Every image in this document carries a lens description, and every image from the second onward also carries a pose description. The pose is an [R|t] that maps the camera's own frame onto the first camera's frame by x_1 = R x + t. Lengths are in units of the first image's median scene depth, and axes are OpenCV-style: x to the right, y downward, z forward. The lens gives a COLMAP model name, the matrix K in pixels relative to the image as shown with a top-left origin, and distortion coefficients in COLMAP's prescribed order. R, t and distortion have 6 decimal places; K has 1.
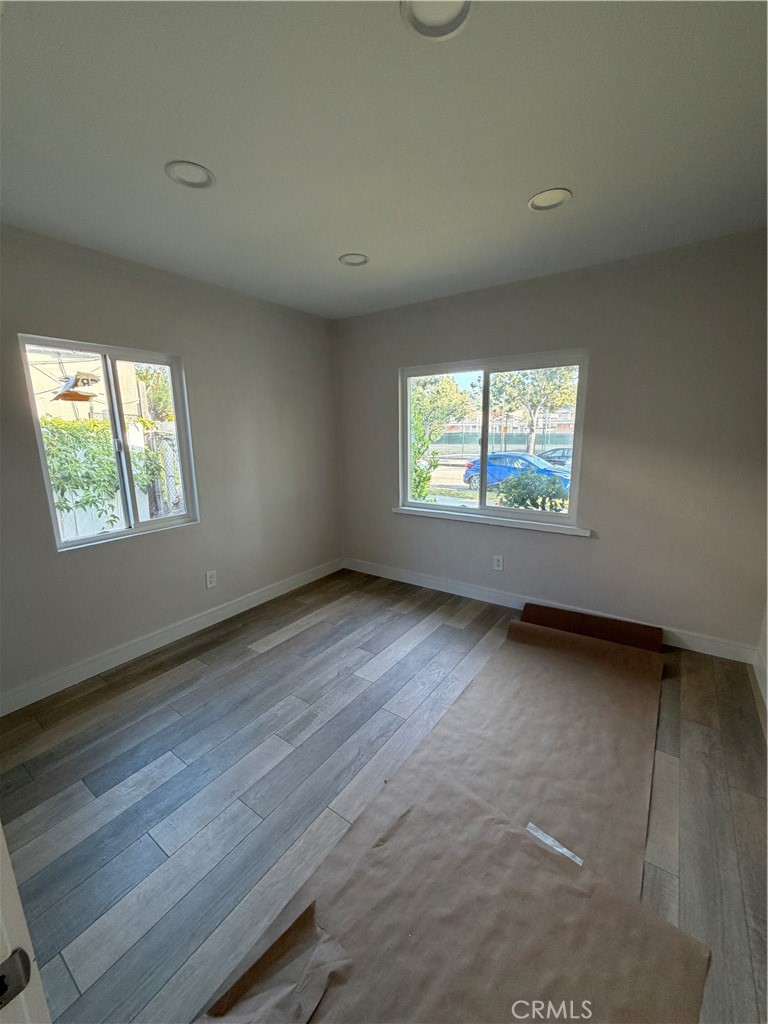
lens RADIAL K [[407.3, 0, 382.5], [0, 407.3, 510.4], [0, 0, 1]] dist [0.000448, 0.000022]
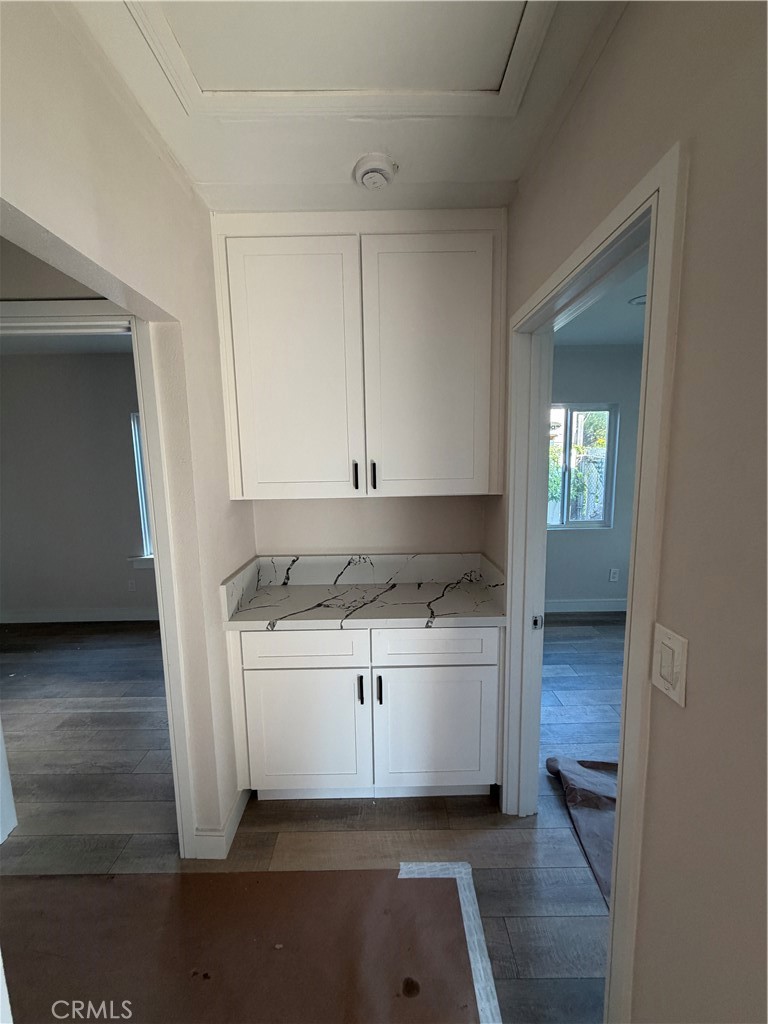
lens RADIAL K [[407.3, 0, 382.5], [0, 407.3, 510.4], [0, 0, 1]] dist [0.000448, 0.000022]
pose [[0.582858, 0.112130, -0.804800, 0.167641], [-0.152711, 0.987901, 0.027043, 0.052637], [0.798095, 0.107140, 0.592929, -0.371260]]
